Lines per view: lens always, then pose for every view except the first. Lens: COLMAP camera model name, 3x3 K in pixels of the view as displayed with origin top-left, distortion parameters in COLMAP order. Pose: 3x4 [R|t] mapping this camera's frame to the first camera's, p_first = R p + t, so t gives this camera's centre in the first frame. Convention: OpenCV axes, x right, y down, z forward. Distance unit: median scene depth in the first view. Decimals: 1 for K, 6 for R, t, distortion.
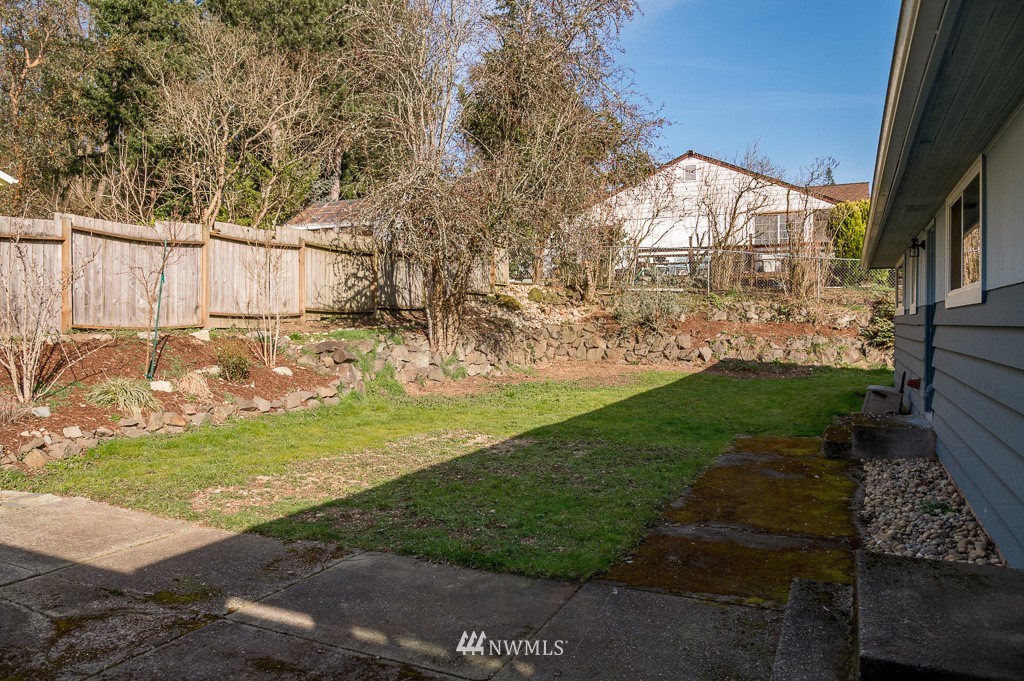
lens RADIAL K [[723.7, 0, 508.1], [0, 723.7, 340.1], [0, 0, 1]] dist [-0.055618, 0.024094]
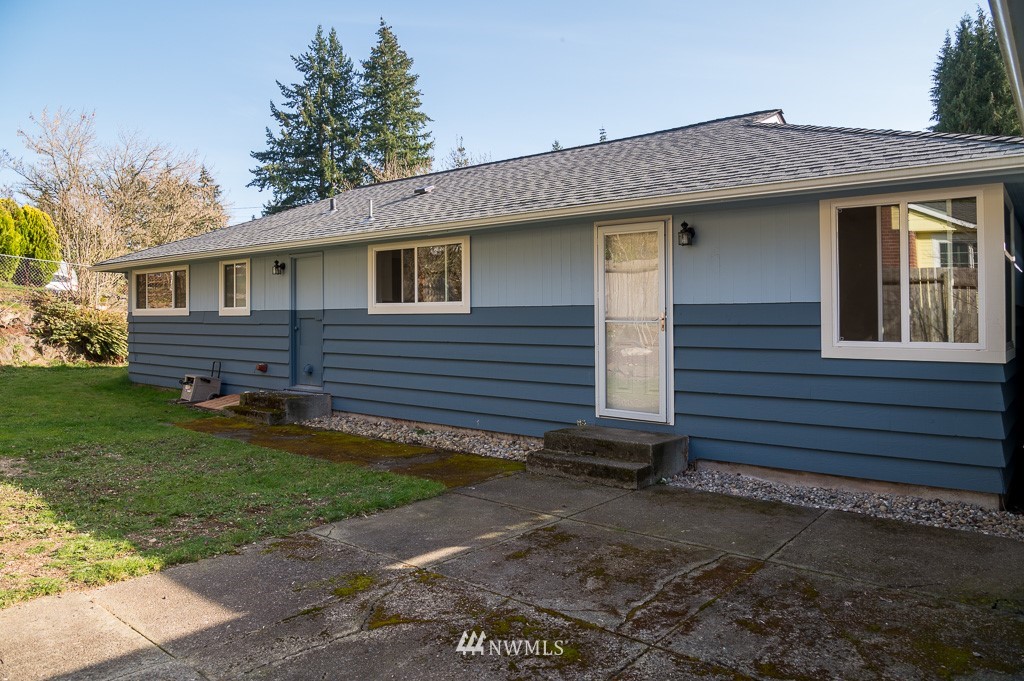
lens RADIAL K [[723.7, 0, 510.7], [0, 723.7, 335.1], [0, 0, 1]] dist [-0.055618, 0.024094]
pose [[0.226502, -0.010549, 0.973954, -1.452079], [0.014477, 0.999867, 0.007463, -0.008838], [-0.973903, 0.012410, 0.226625, 0.547304]]
